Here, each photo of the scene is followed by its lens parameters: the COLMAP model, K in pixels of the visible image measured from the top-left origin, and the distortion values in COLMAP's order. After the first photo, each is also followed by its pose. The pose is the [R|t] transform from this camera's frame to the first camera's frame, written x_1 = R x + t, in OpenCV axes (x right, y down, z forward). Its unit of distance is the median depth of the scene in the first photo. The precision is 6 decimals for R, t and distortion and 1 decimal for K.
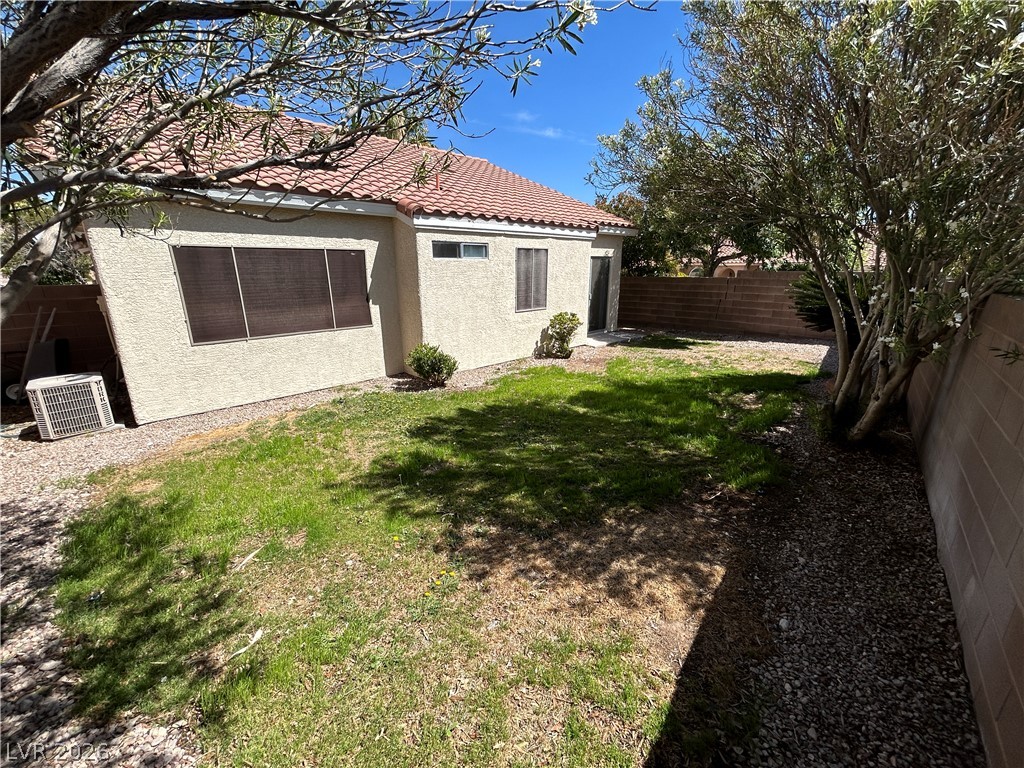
lens RADIAL K [[414.6, 0, 510.4], [0, 414.6, 384.7], [0, 0, 1]] dist [-0.003355, 0.001545]
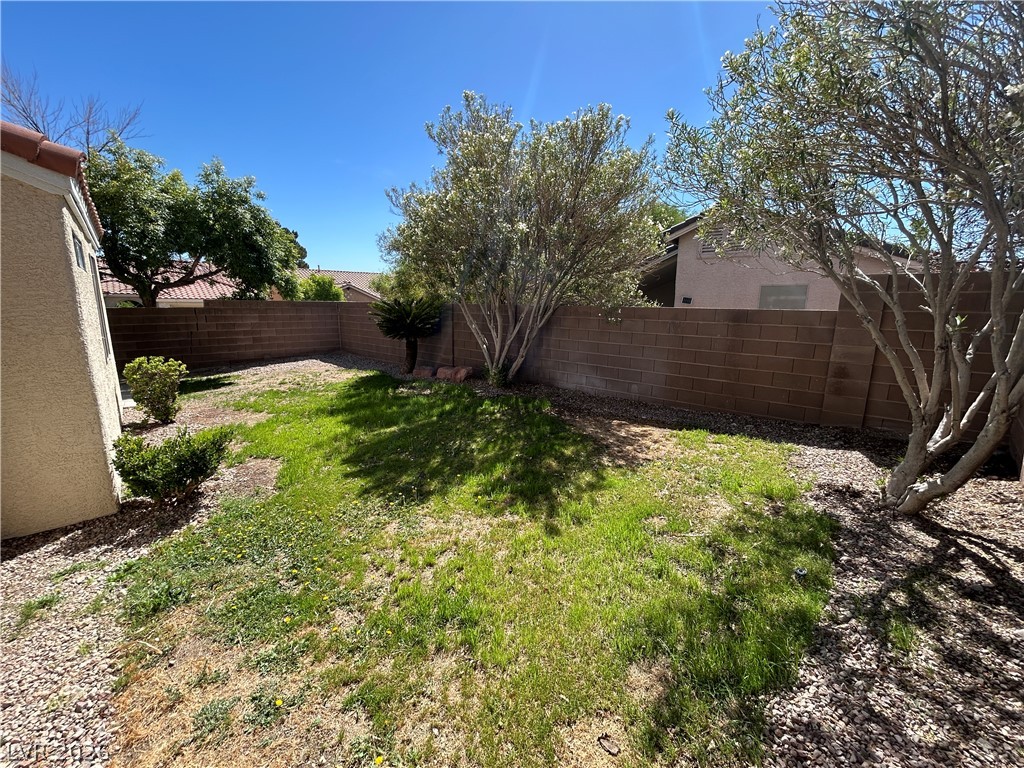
lens RADIAL K [[414.6, 0, 511.6], [0, 414.6, 384.8], [0, 0, 1]] dist [-0.003355, 0.001545]
pose [[0.018087, -0.190394, 0.981541, -1.093448], [0.266178, 0.947191, 0.178826, -0.200821], [-0.963754, 0.258030, 0.067810, 0.839169]]
